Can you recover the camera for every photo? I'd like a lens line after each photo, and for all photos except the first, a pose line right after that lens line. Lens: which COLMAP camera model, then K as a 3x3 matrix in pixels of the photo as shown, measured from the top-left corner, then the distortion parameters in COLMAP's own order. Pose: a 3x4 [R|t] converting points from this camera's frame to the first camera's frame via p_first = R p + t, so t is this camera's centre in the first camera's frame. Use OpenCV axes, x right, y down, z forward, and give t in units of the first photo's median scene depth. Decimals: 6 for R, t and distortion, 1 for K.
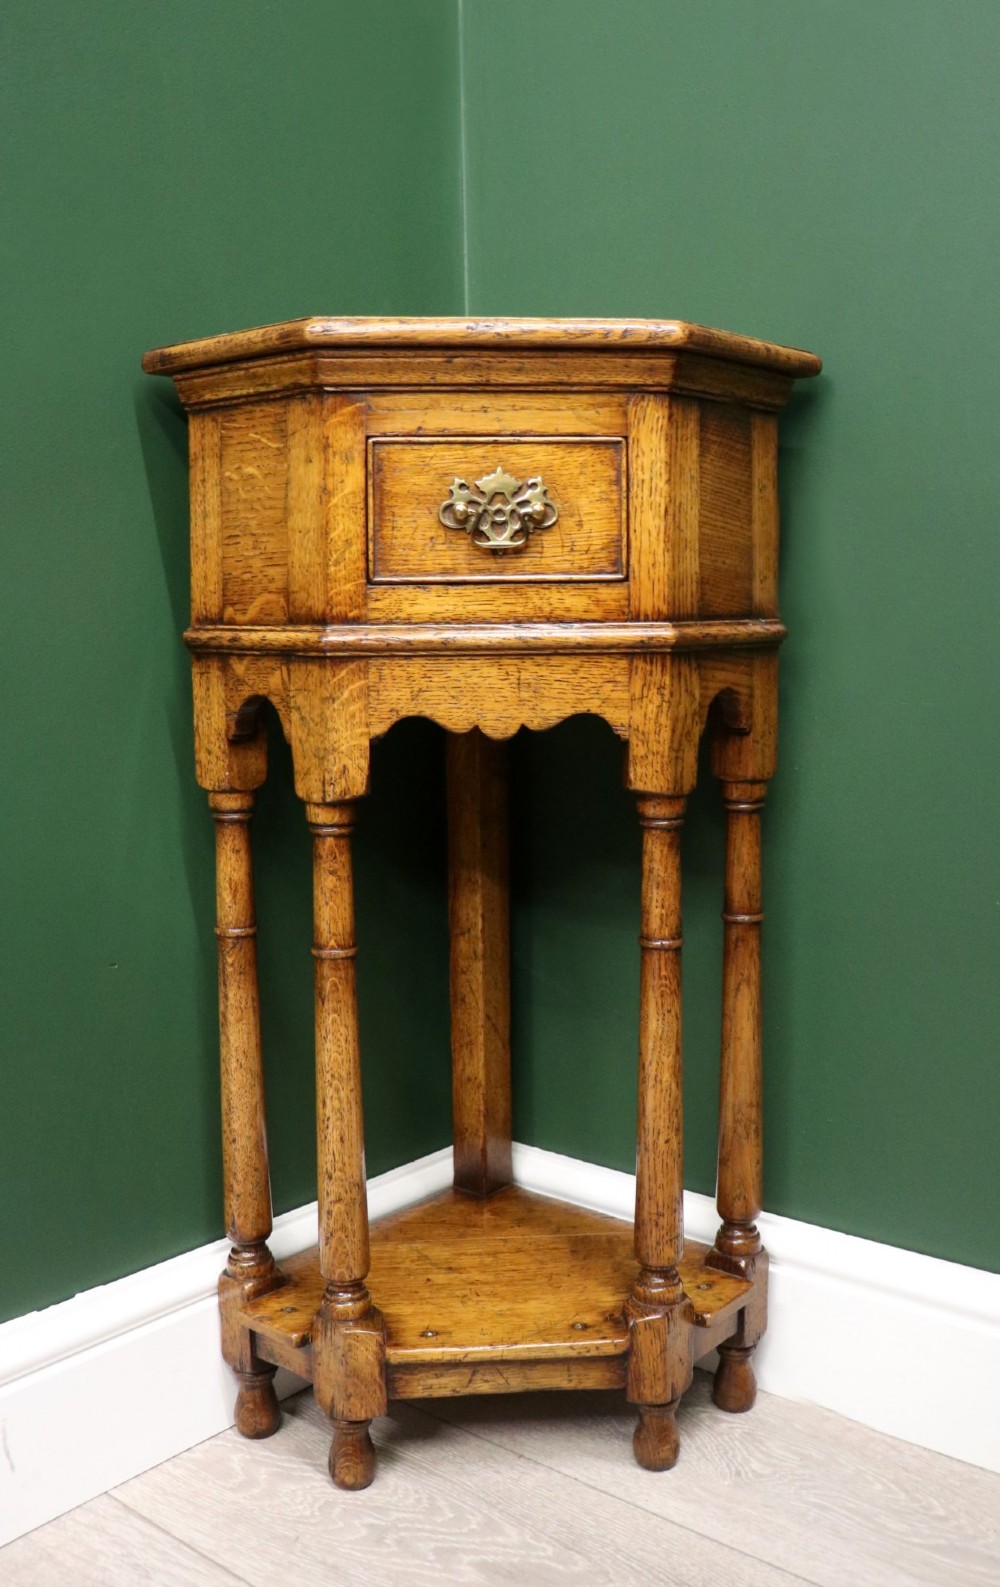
lens RADIAL K [[1520.5, 0, 565.0], [0, 1520.5, 712.4], [0, 0, 1]] dist [-0.197467, 0.158060]
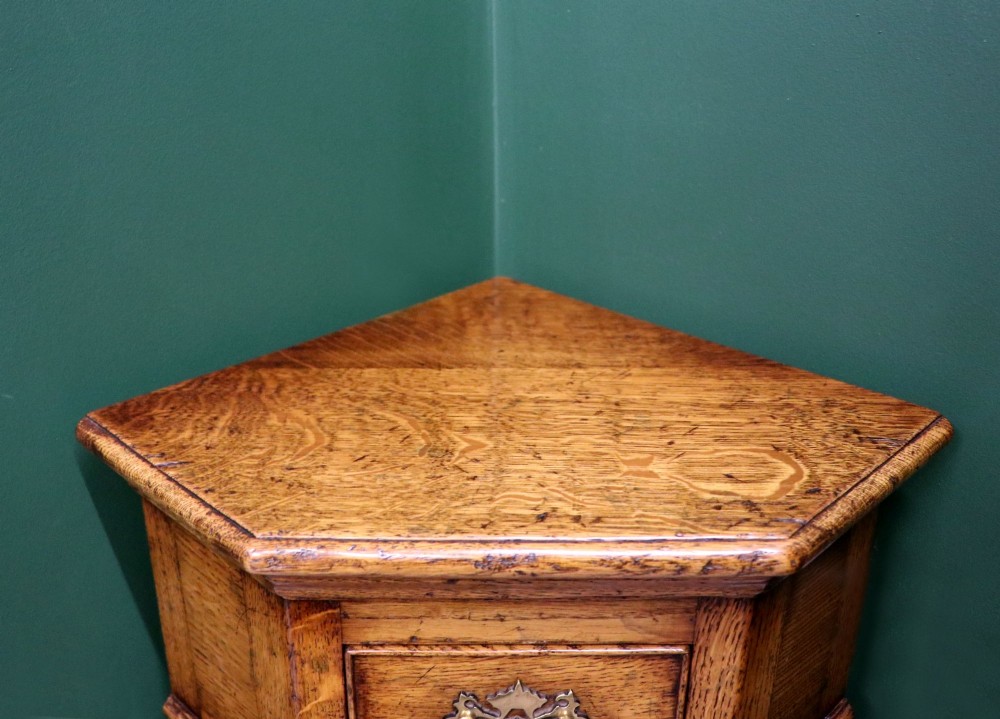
lens RADIAL K [[1037.7, 0, 425.5], [0, 1037.7, 332.5], [0, 0, 1]] dist [-0.199178, 0.197200]
pose [[0.988829, 0.043237, -0.142649, -0.023635], [-0.000047, 0.957095, 0.289773, -0.461883], [0.149057, -0.286529, 0.946405, 0.543455]]
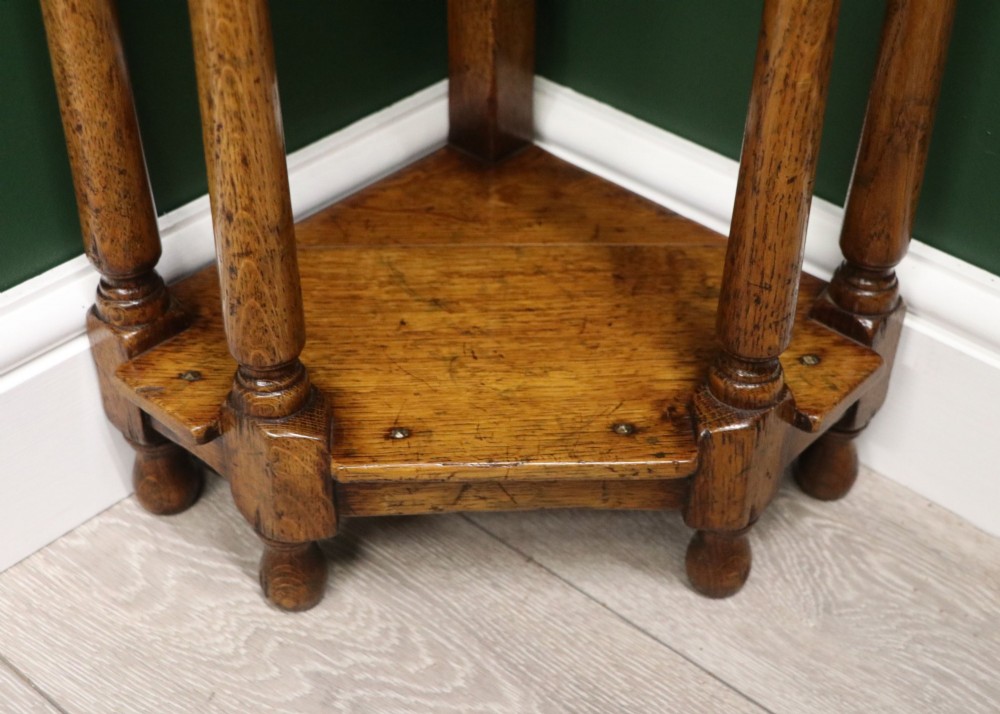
lens RADIAL K [[1488.5, 0, 576.8], [0, 1488.5, 400.5], [0, 0, 1]] dist [-0.047657, 0.178312]
pose [[0.998552, 0.052871, 0.009908, -0.019621], [-0.049090, 0.820373, 0.569717, 0.023684], [0.021994, -0.569379, 0.821781, 0.470123]]
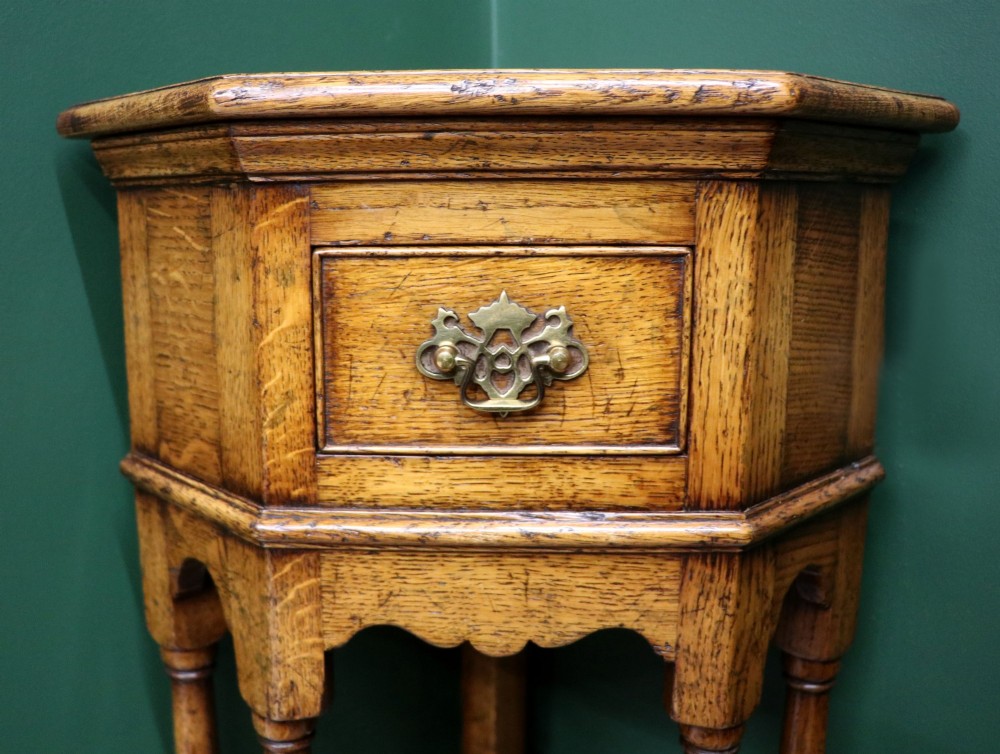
lens RADIAL K [[1008.6, 0, 436.1], [0, 1008.6, 375.1], [0, 0, 1]] dist [-0.191741, 0.203883]
pose [[0.986395, 0.030867, -0.161471, 0.000943], [-0.013274, 0.993962, 0.108917, -0.168276], [0.163858, -0.105291, 0.980849, 0.528281]]
